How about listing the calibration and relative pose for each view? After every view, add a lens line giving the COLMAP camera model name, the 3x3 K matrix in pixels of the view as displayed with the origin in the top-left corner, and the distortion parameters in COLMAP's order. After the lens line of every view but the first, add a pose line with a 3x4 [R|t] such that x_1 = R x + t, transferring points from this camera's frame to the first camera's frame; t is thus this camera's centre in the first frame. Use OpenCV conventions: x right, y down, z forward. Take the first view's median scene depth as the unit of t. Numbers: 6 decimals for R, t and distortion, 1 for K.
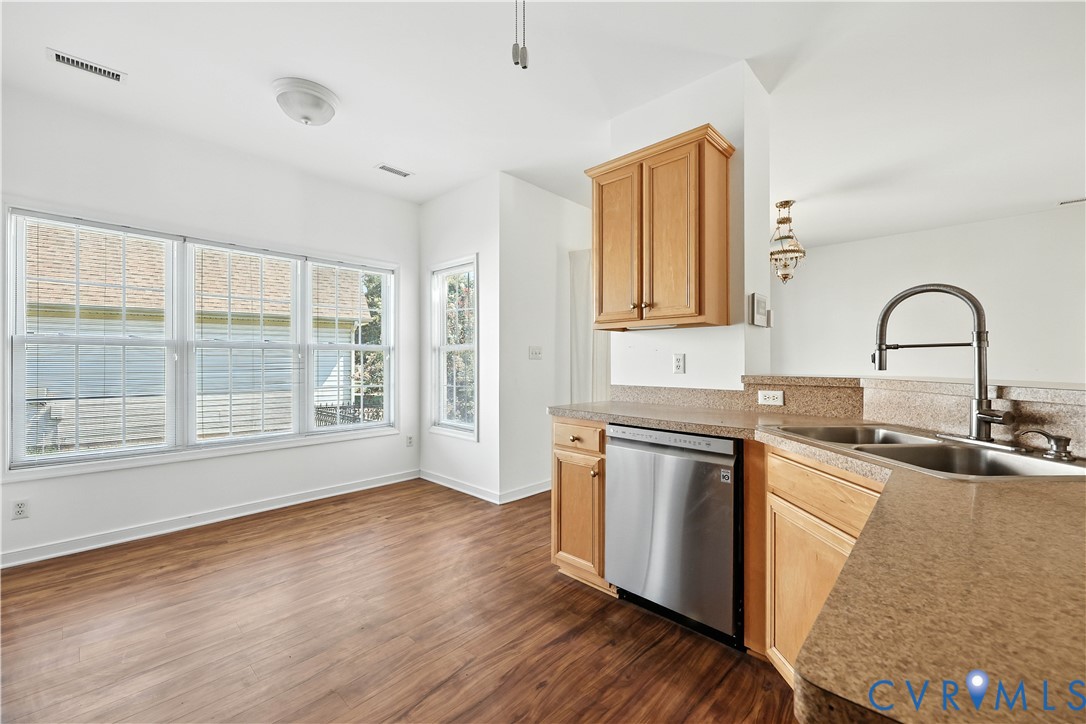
lens RADIAL K [[441.3, 0, 539.3], [0, 441.3, 358.4], [0, 0, 1]] dist [0.000277, 0.000259]
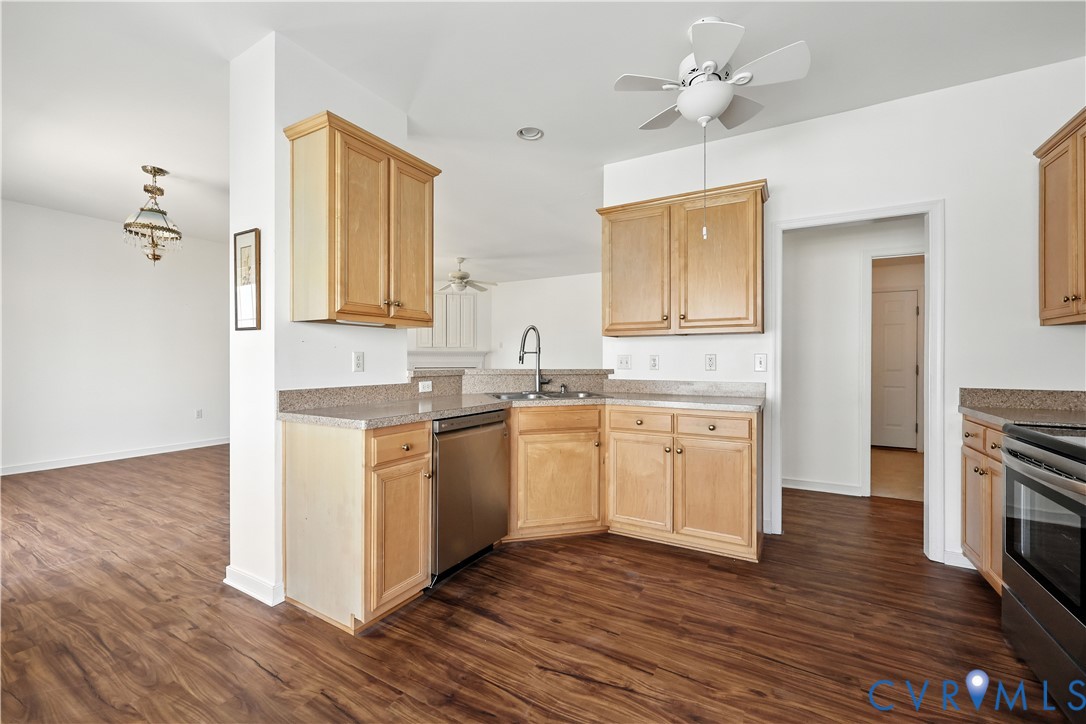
lens RADIAL K [[449.0, 0, 538.9], [0, 449.0, 361.7], [0, 0, 1]] dist [0.002033, 0.000526]
pose [[-0.238788, -0.004046, 0.971063, -1.003984], [-0.006878, 0.999973, 0.002475, 0.008751], [-0.971047, -0.006088, -0.238809, 1.128103]]
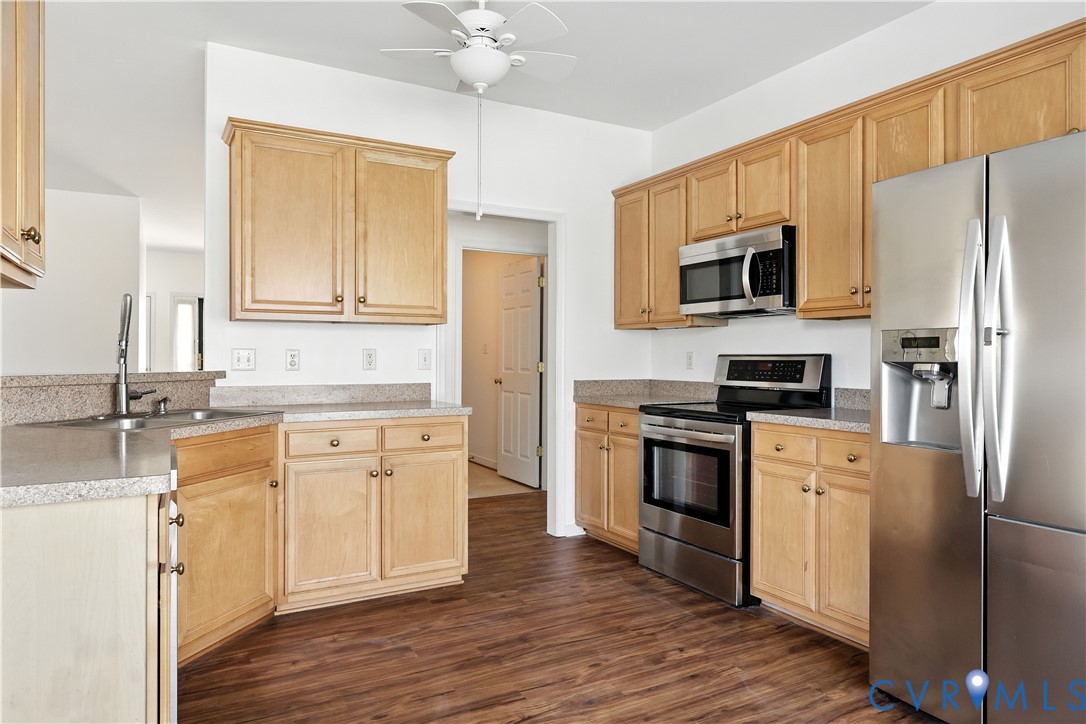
lens RADIAL K [[694.8, 0, 543.0], [0, 694.8, 362.0], [0, 0, 1]] dist [0.002716, 0.000750]
pose [[-0.956036, -0.003524, 0.293228, -0.605202], [-0.002437, 0.999989, 0.004073, 0.009399], [-0.293239, 0.003180, -0.956034, 1.880306]]
